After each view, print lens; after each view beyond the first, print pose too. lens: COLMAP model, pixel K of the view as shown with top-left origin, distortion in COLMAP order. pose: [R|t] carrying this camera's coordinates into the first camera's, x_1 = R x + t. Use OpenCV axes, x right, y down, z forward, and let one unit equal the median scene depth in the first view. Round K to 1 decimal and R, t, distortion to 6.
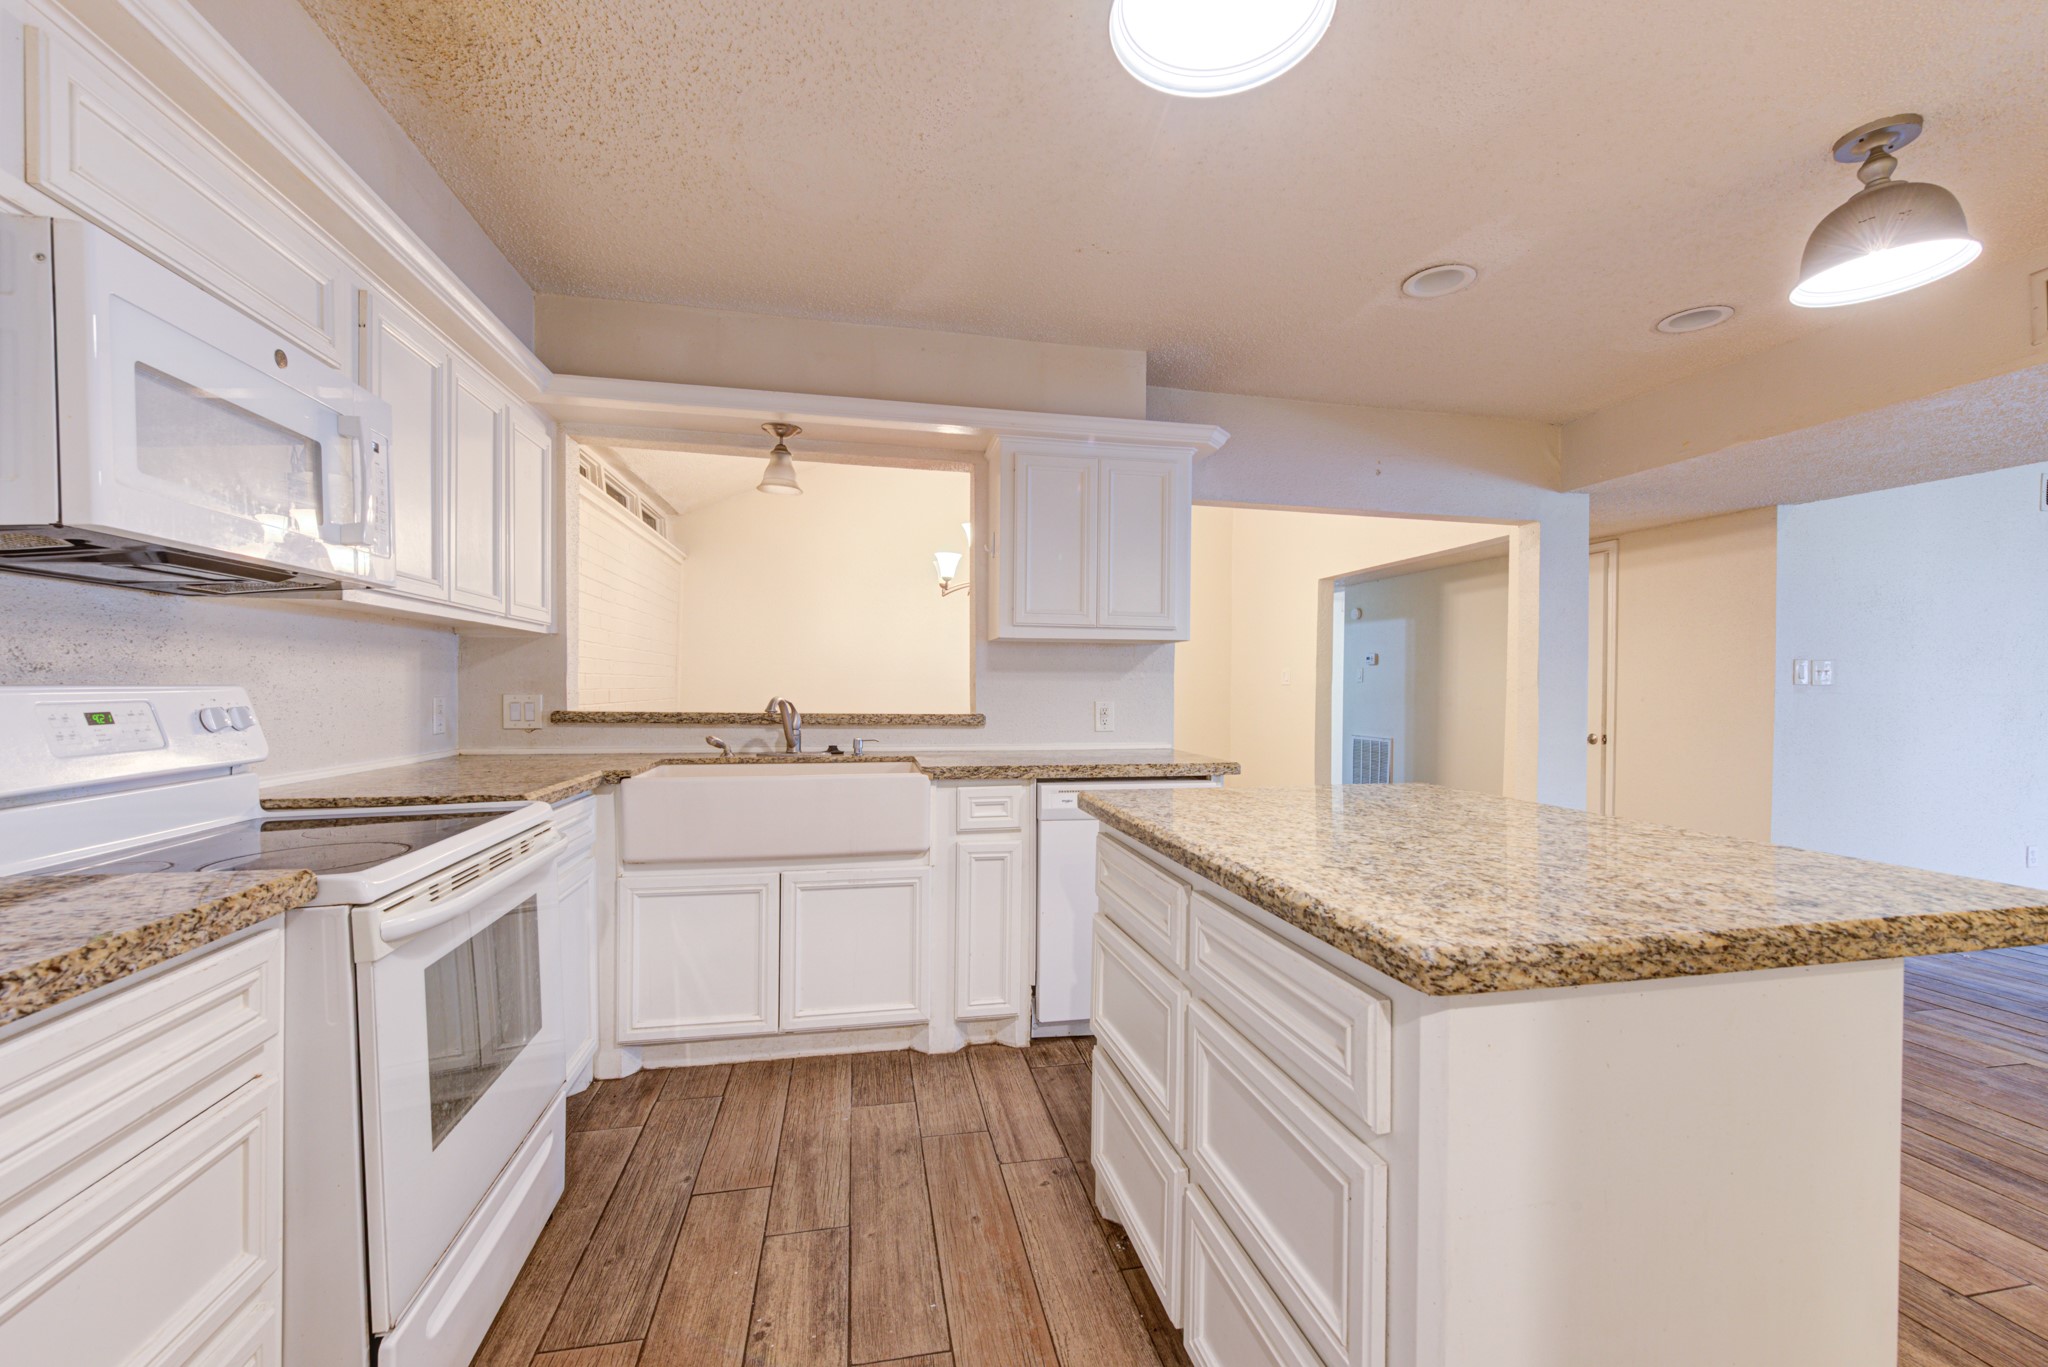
lens RADIAL K [[841.1, 0, 1022.2], [0, 841.1, 686.9], [0, 0, 1]] dist [0.001875, -0.001129]
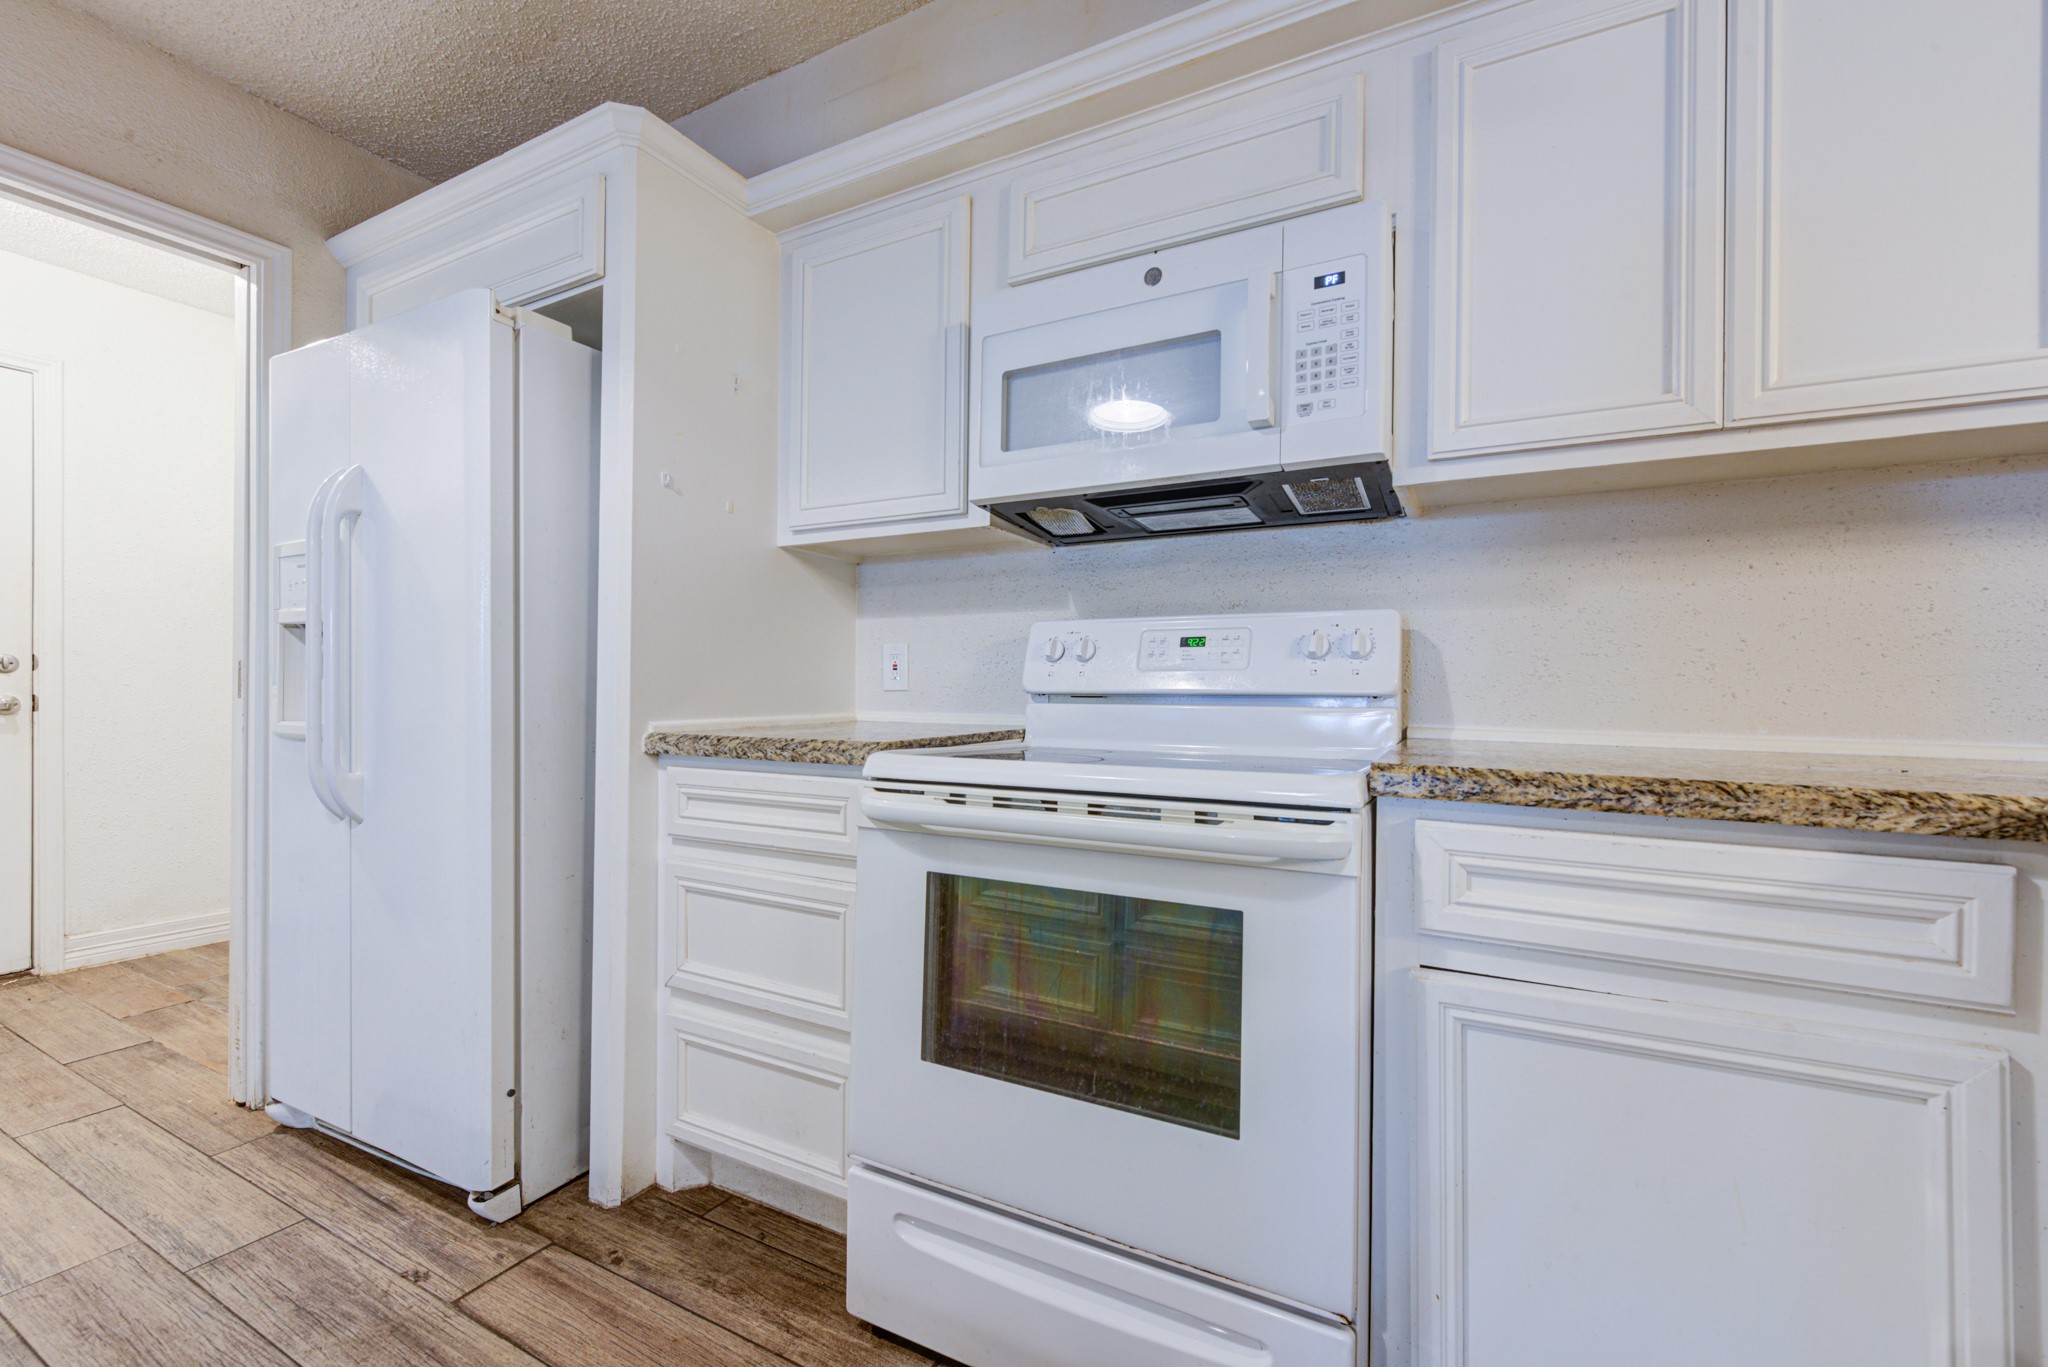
lens RADIAL K [[841.1, 0, 1030.2], [0, 841.1, 686.8], [0, 0, 1]] dist [0.001875, -0.001129]
pose [[-0.635822, -0.010832, -0.771760, -0.010066], [-0.012210, 0.999918, -0.003975, 0.069823], [0.771739, 0.006896, -0.635902, 1.009304]]
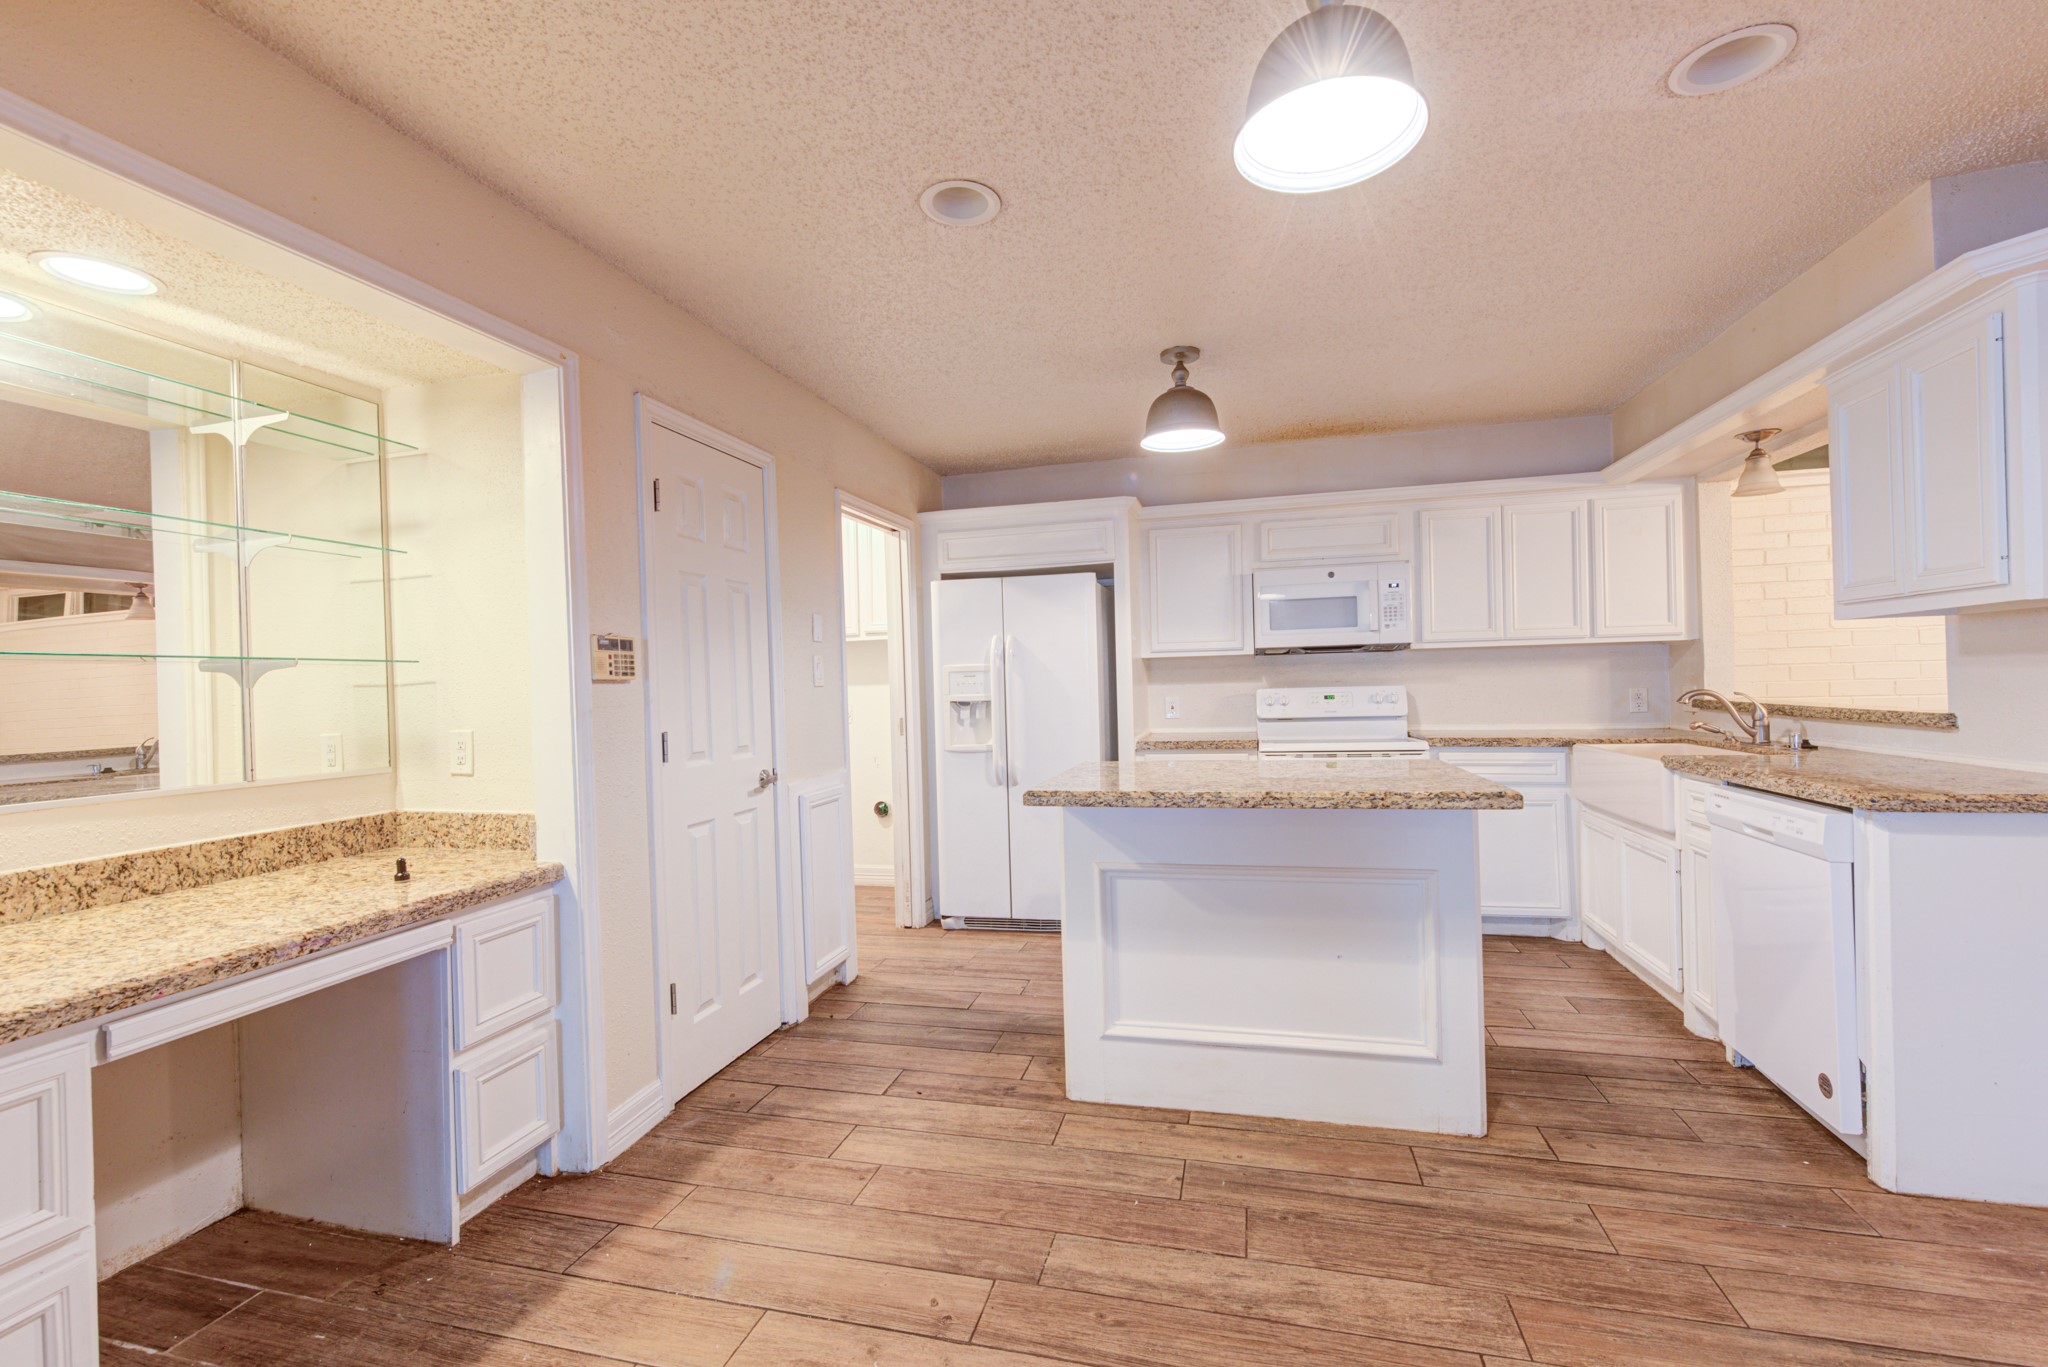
lens RADIAL K [[885.2, 0, 1022.0], [0, 885.2, 685.8], [0, 0, 1]] dist [0.001428, -0.001730]
pose [[-0.440577, 0.005874, -0.897696, 1.543300], [0.021634, 0.999758, -0.004075, -0.011346], [0.897454, -0.021216, -0.440597, 0.911475]]
